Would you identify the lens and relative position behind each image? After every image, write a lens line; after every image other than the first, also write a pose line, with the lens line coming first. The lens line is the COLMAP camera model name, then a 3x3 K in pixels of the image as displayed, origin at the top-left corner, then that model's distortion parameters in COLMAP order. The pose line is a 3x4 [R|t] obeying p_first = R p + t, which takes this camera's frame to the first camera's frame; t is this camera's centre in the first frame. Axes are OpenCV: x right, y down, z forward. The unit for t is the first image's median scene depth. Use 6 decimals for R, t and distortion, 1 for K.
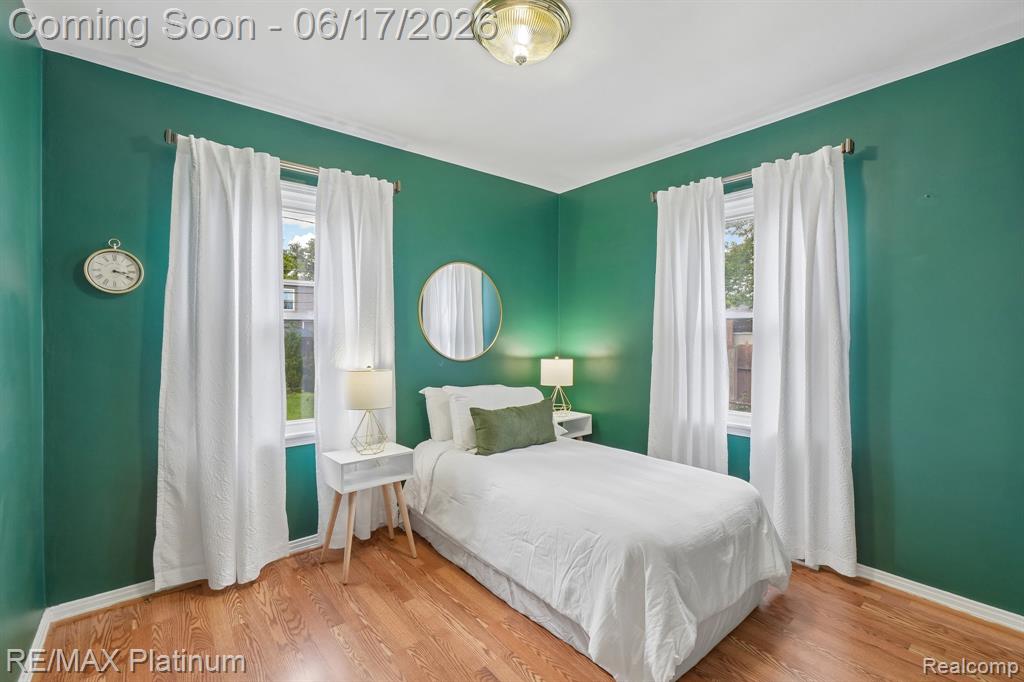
lens RADIAL K [[444.5, 0, 521.5], [0, 444.5, 337.0], [0, 0, 1]] dist [-0.005254, -0.001148]
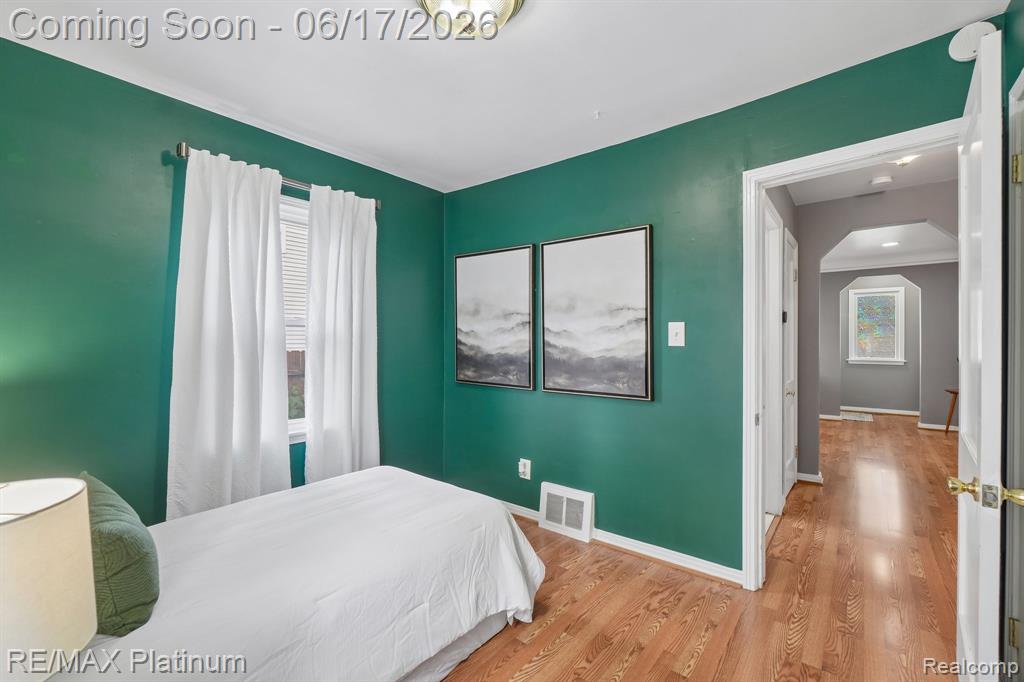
lens RADIAL K [[444.5, 0, 521.0], [0, 444.5, 336.2], [0, 0, 1]] dist [-0.005254, -0.001148]
pose [[-0.202291, 0.005695, 0.979309, -0.791609], [0.006709, 0.999968, -0.004430, -0.016325], [-0.979303, 0.005674, -0.202322, 0.961605]]
